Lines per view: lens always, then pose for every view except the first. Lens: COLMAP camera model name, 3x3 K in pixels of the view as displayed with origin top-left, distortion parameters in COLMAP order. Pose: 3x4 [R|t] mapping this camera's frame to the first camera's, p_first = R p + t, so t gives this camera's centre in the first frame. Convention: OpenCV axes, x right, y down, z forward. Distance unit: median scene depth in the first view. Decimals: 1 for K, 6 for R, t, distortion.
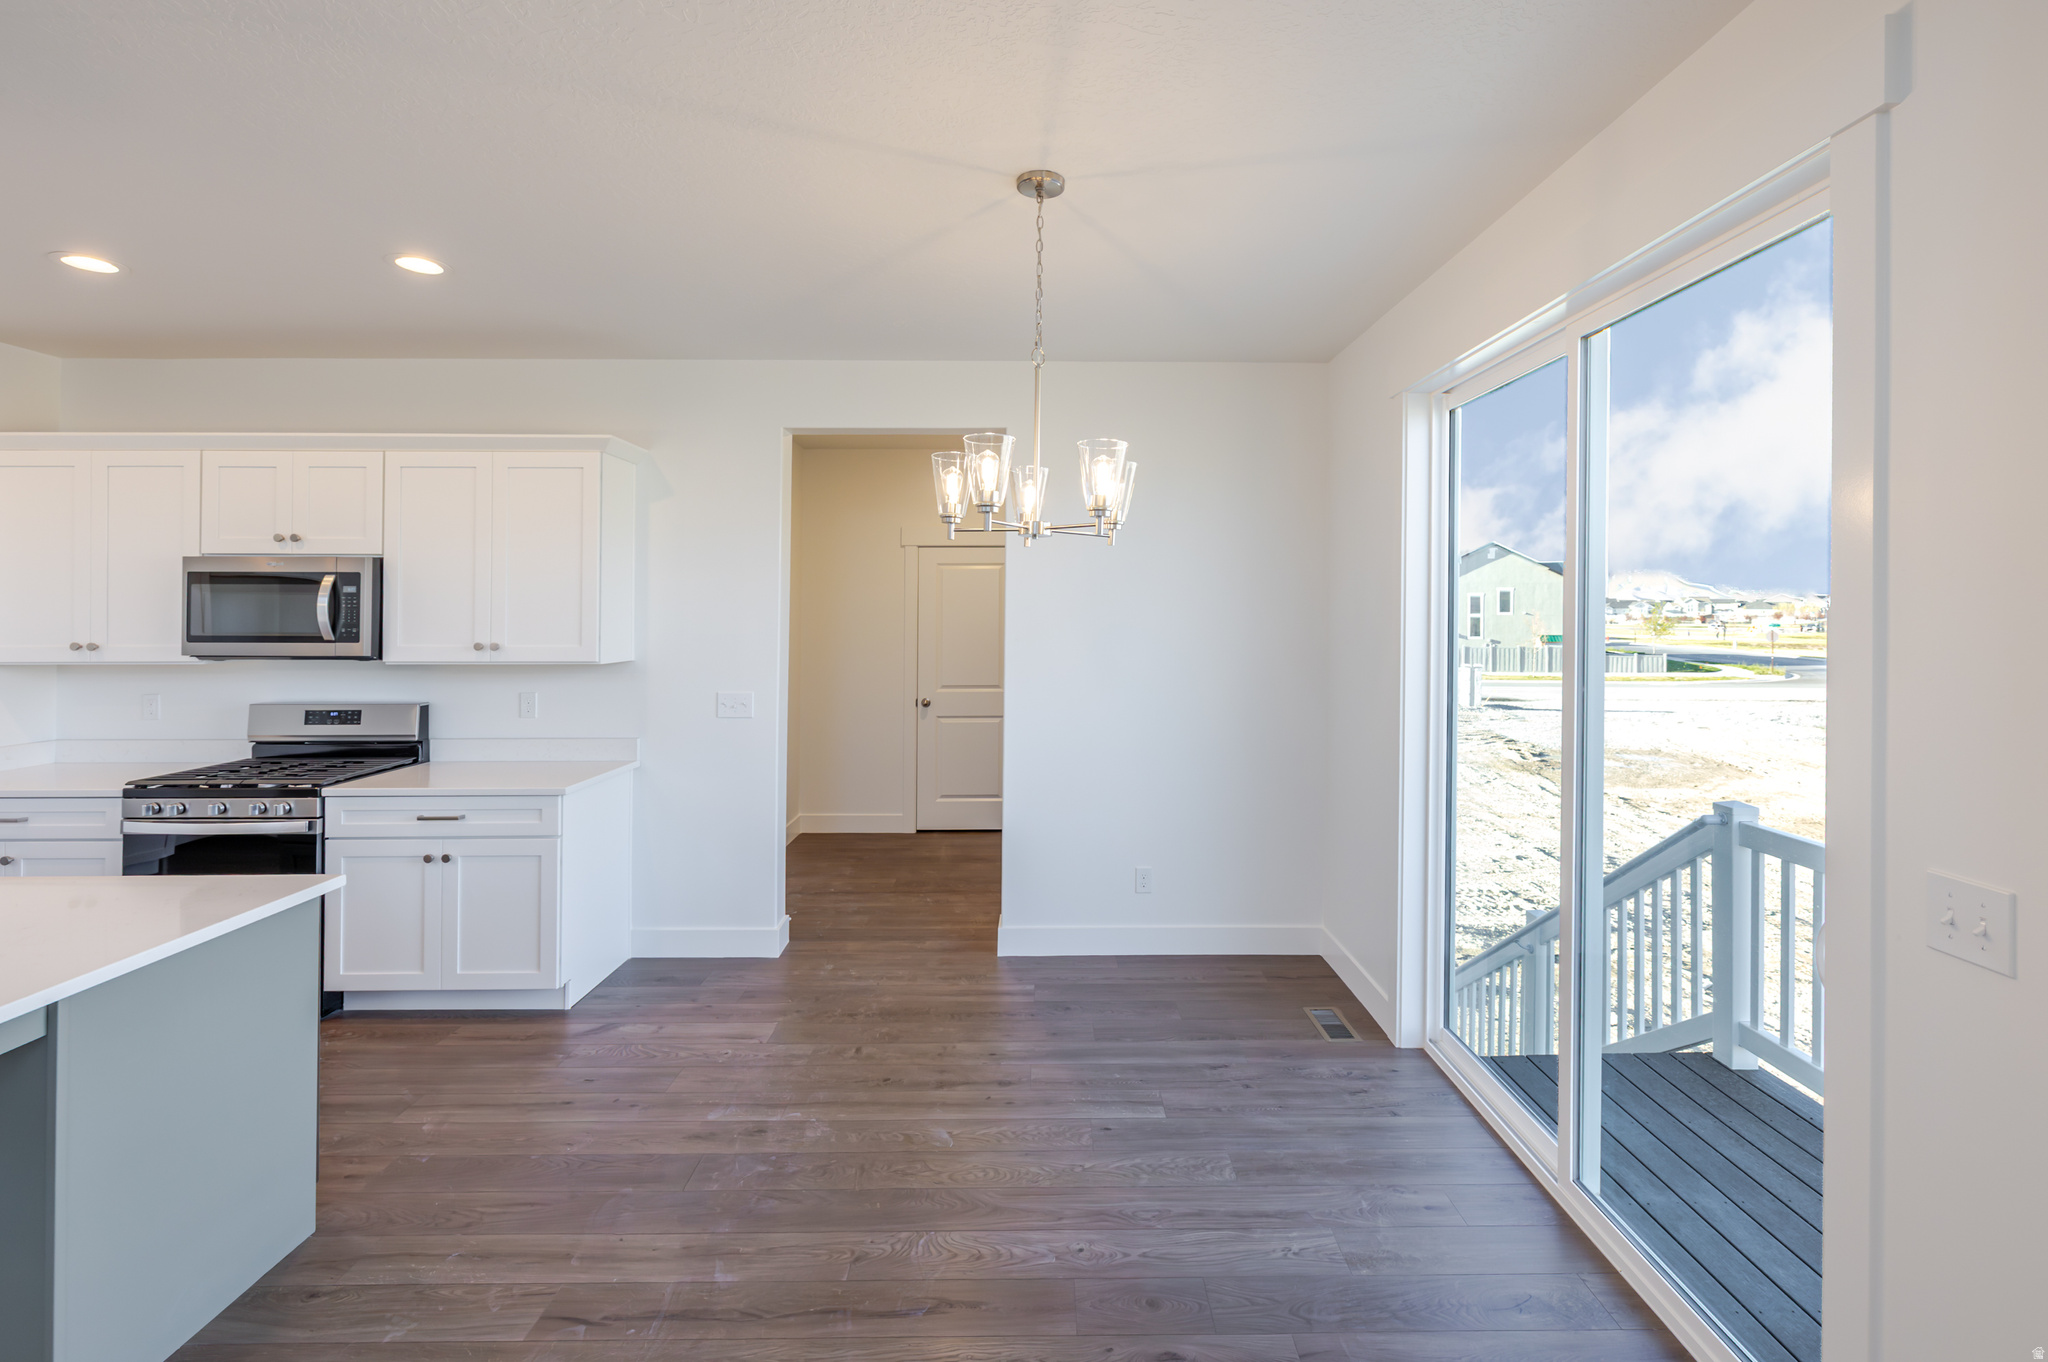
lens RADIAL K [[896.7, 0, 1063.2], [0, 896.7, 595.6], [0, 0, 1]] dist [0.000151, -0.000004]
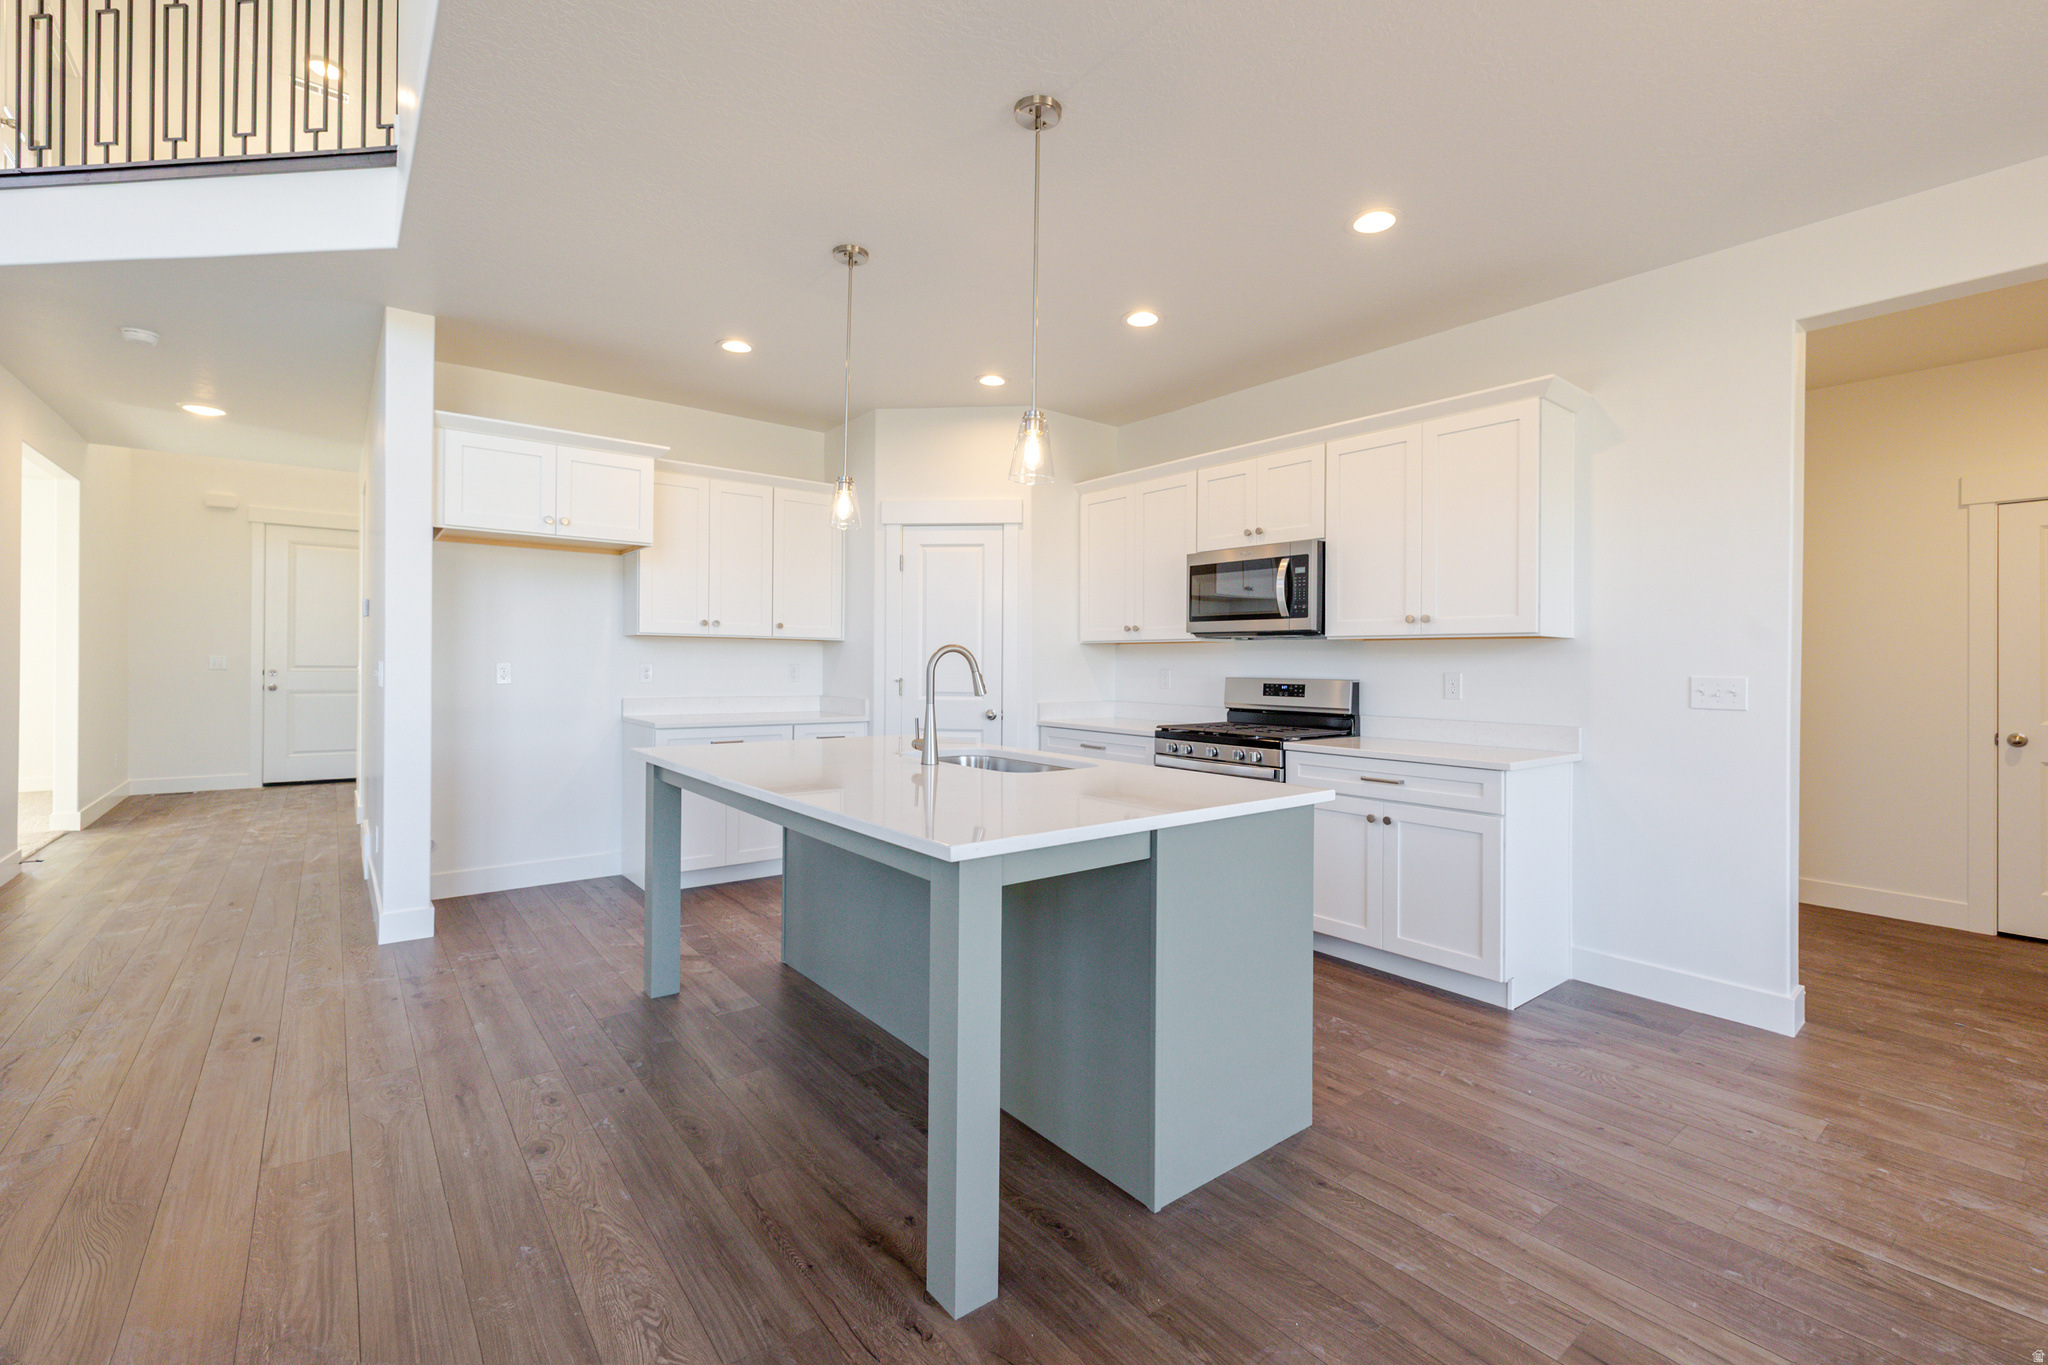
lens RADIAL K [[877.0, 0, 1020.3], [0, 877.0, 668.3], [0, 0, 1]] dist [0.002791, 0.000143]
pose [[0.601879, 0.009807, -0.798527, -0.138636], [0.002787, 0.999893, 0.014380, 0.098304], [0.798583, -0.010881, 0.601787, 0.071516]]
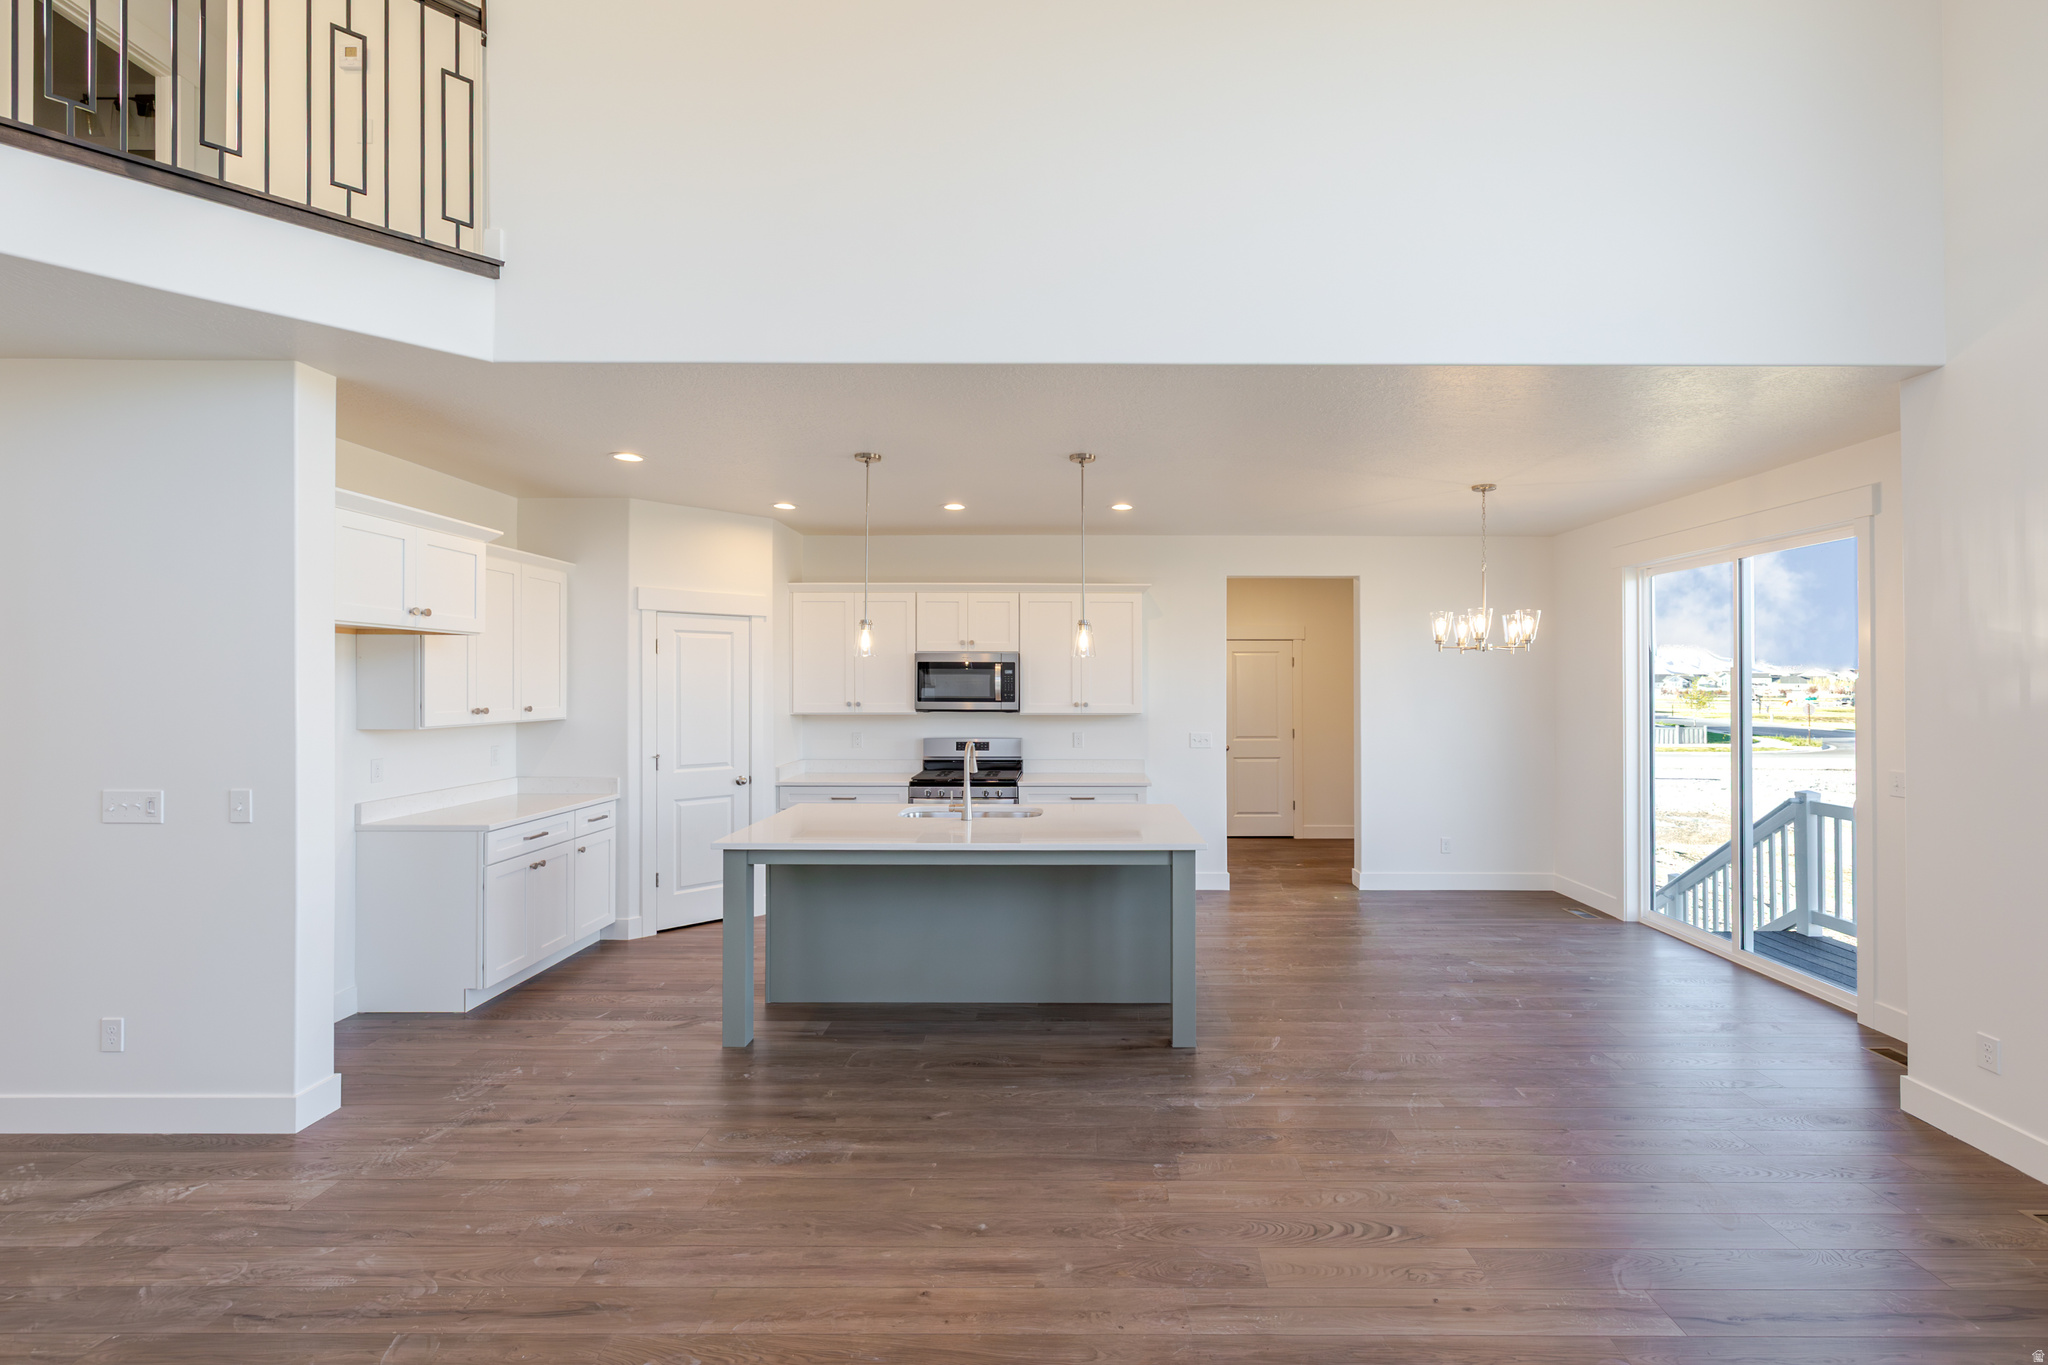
lens RADIAL K [[881.4, 0, 1077.0], [0, 881.4, 685.5], [0, 0, 1]] dist [0.014383, -0.000178]
pose [[0.999607, 0.001433, -0.027981, -0.616732], [-0.000923, 0.999833, 0.018242, -0.011570], [0.028002, -0.018209, 0.999442, -0.723024]]
